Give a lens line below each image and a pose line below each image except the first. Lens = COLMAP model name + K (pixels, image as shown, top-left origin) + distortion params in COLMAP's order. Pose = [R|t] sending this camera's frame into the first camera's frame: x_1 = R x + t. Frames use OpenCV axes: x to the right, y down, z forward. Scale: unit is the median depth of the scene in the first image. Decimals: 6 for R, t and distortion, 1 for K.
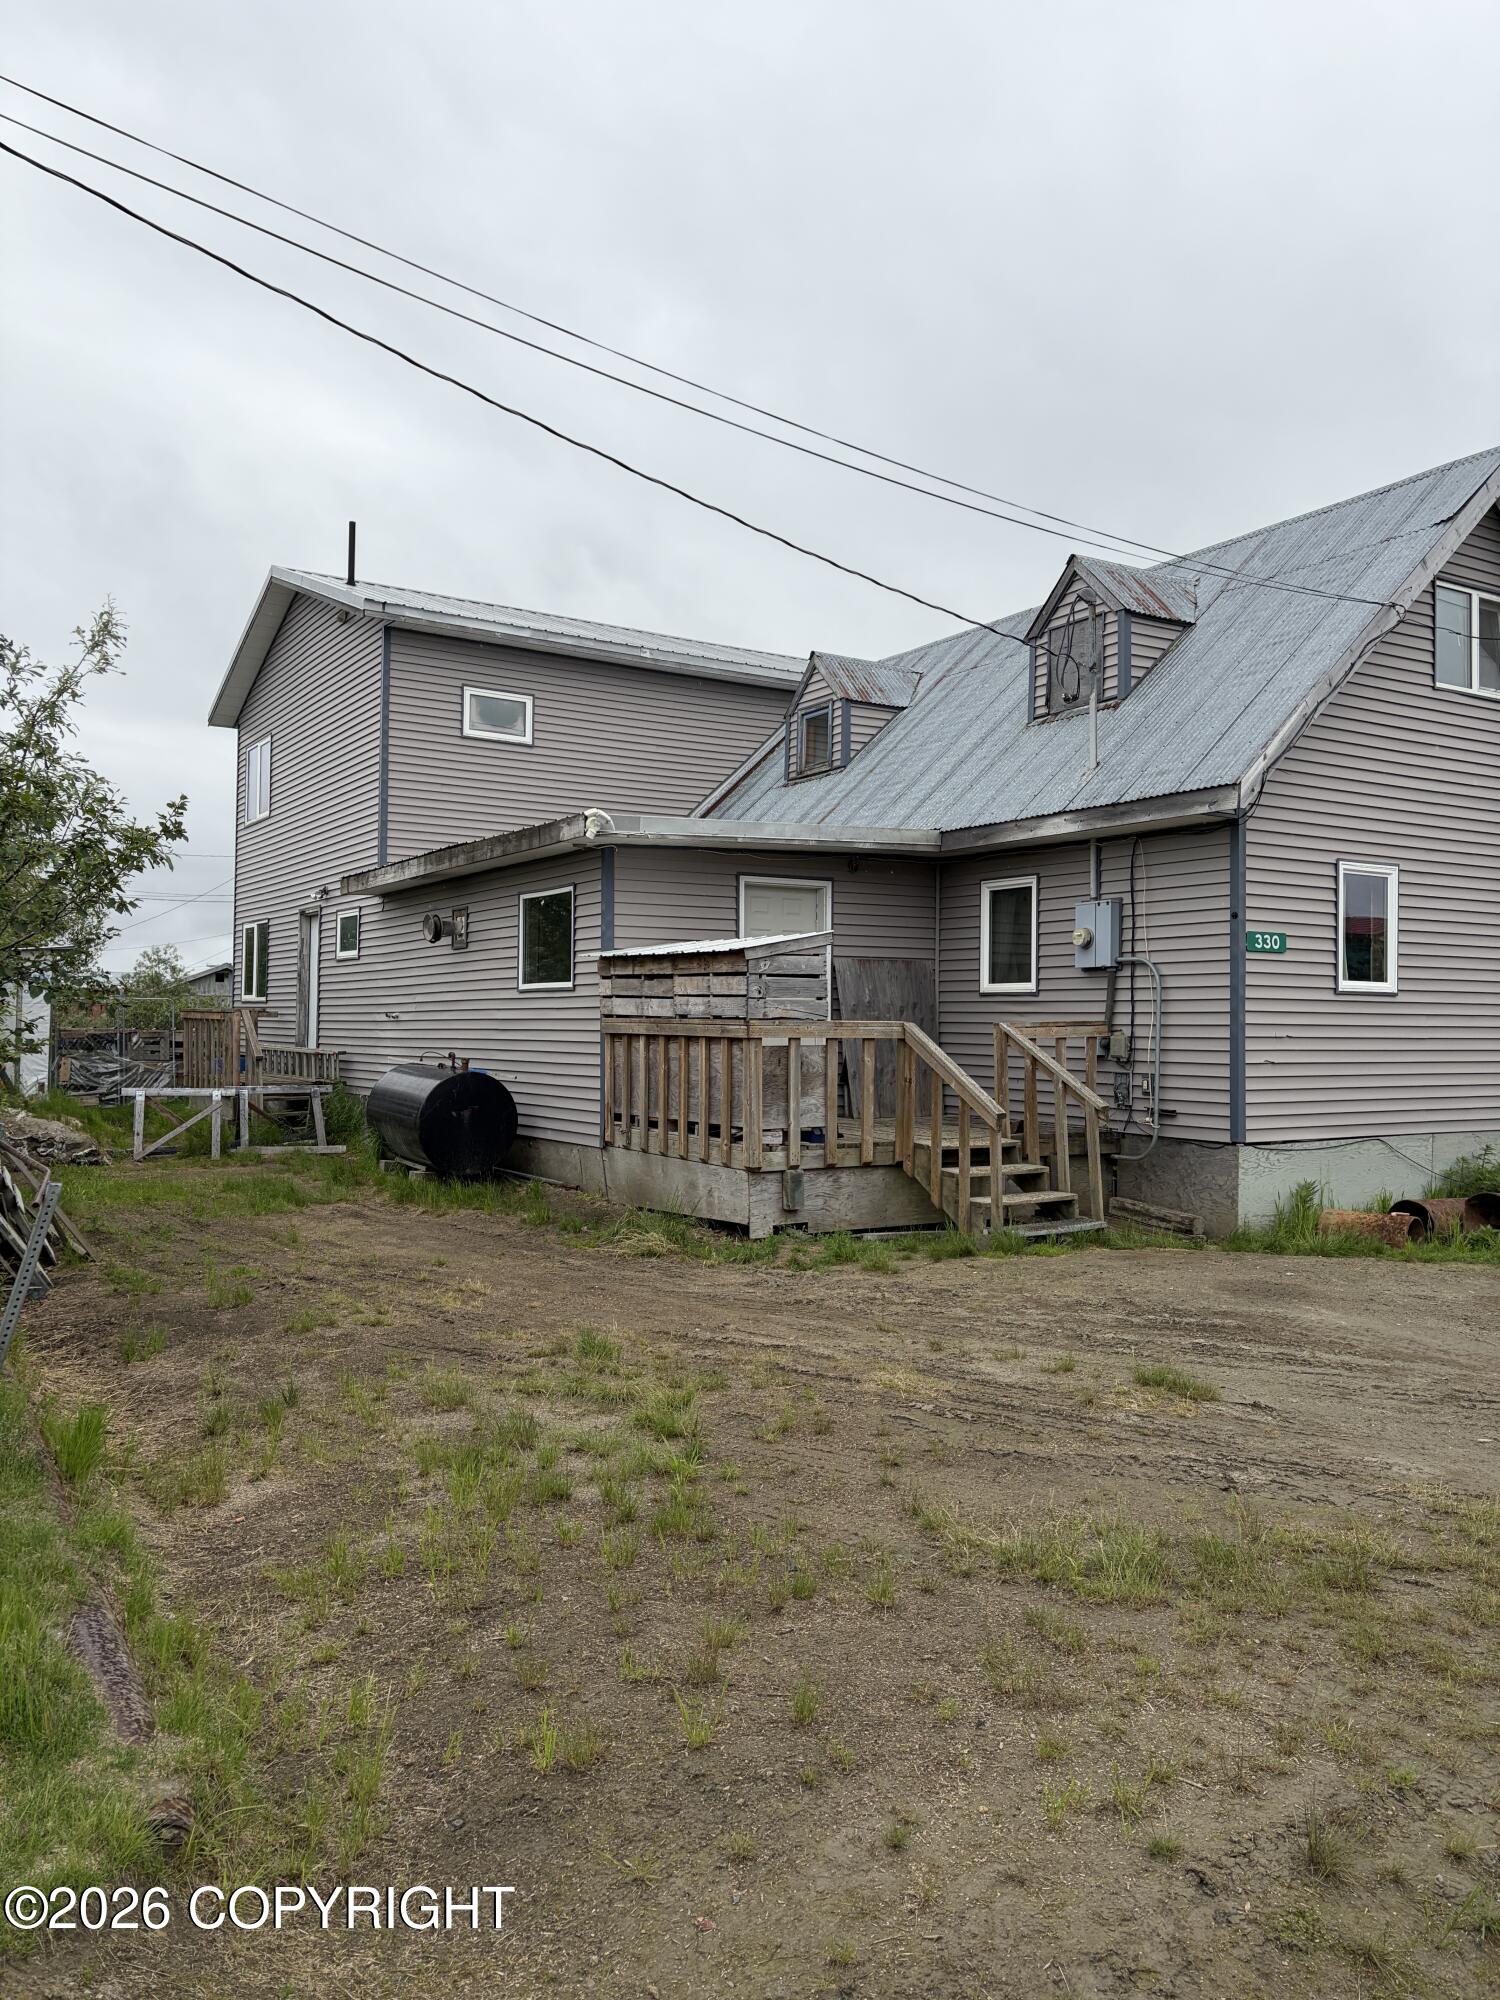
lens RADIAL K [[1478.5, 0, 750.0], [0, 1478.5, 1000.0], [0, 0, 1]] dist [0.179211, -0.404871]
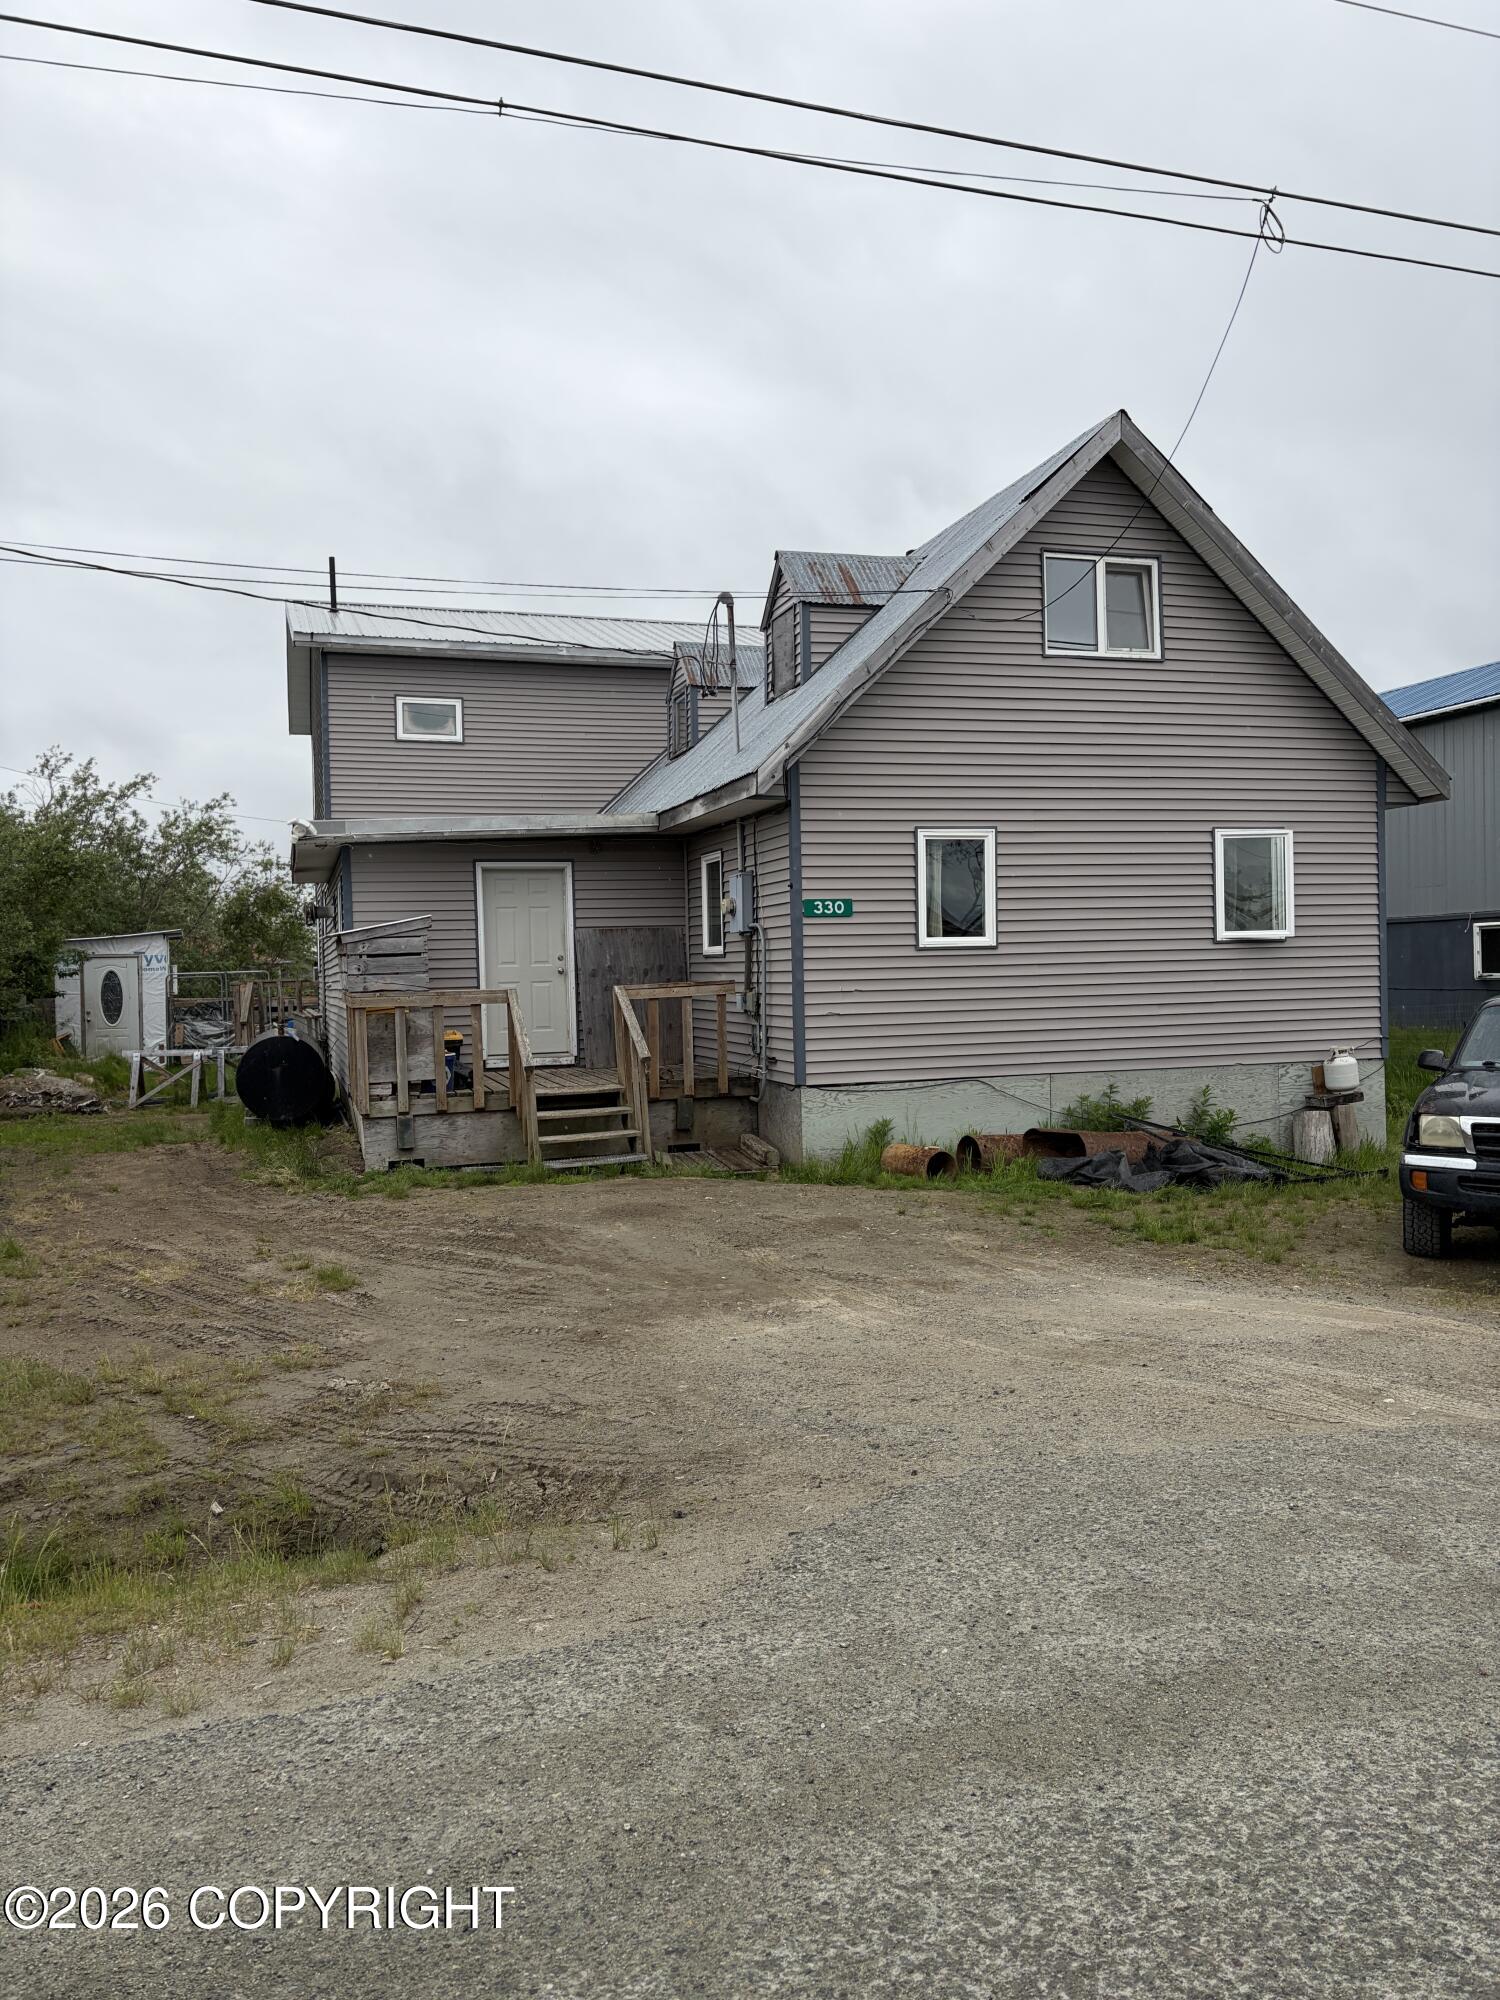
lens RADIAL K [[1478.5, 0, 750.0], [0, 1478.5, 1000.0], [0, 0, 1]] dist [0.179211, -0.404871]
pose [[0.968013, -0.027199, -0.249422, 0.524697], [0.036979, 0.998717, 0.034610, -0.009326], [0.248160, -0.042726, 0.967776, -0.086083]]
